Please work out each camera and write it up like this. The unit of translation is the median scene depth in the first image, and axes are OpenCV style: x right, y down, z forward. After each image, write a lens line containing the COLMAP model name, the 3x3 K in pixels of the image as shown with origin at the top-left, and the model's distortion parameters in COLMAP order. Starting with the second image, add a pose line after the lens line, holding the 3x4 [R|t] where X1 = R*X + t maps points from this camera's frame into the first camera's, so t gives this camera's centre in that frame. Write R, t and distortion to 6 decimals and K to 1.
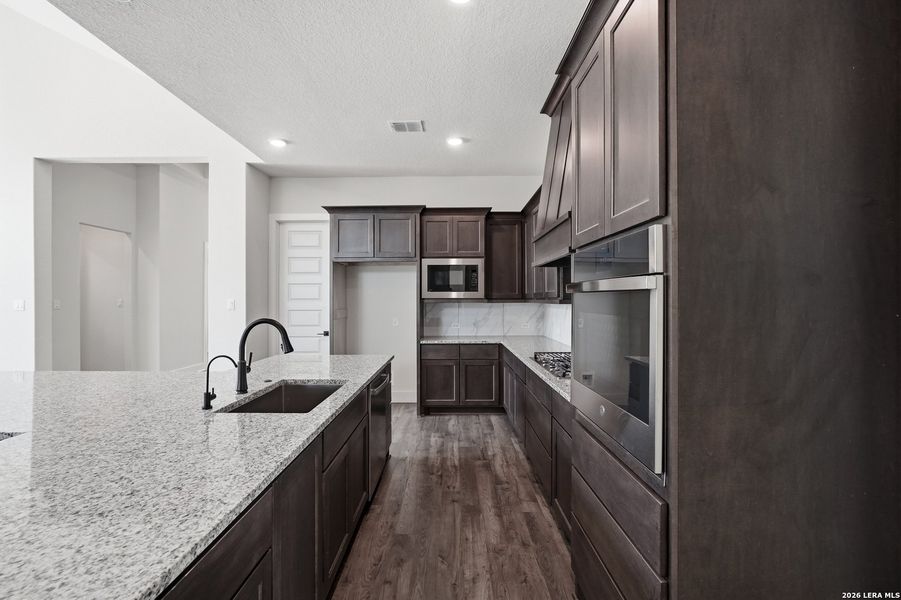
lens RADIAL K [[400.7, 0, 445.5], [0, 400.7, 298.6], [0, 0, 1]] dist [-0.004200, 0.000336]
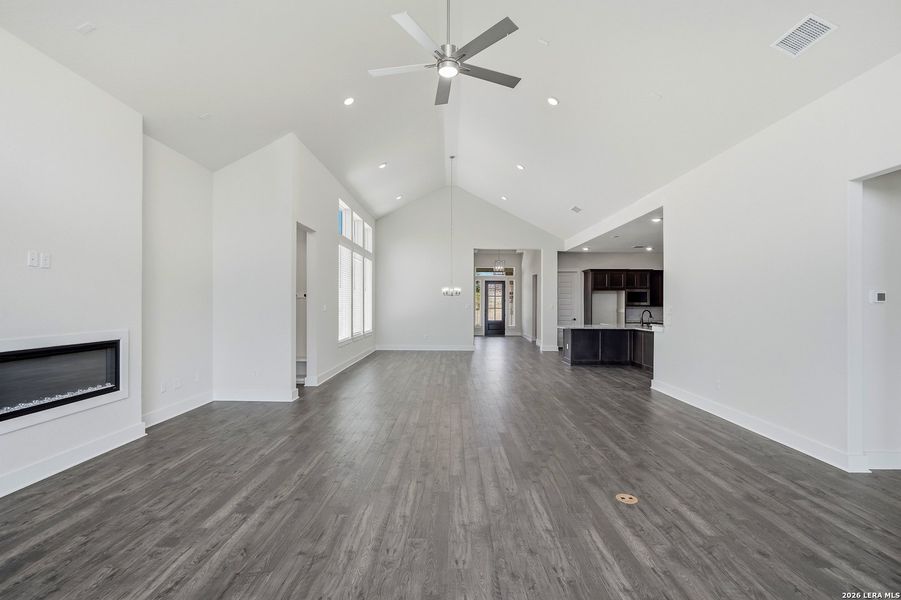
lens RADIAL K [[411.2, 0, 448.7], [0, 411.2, 301.8], [0, 0, 1]] dist [-0.002660, 0.000237]
pose [[0.999982, 0.005615, 0.001901, -1.215524], [-0.005611, 0.999983, -0.001792, -0.009346], [-0.001911, 0.001782, 0.999997, -1.640198]]
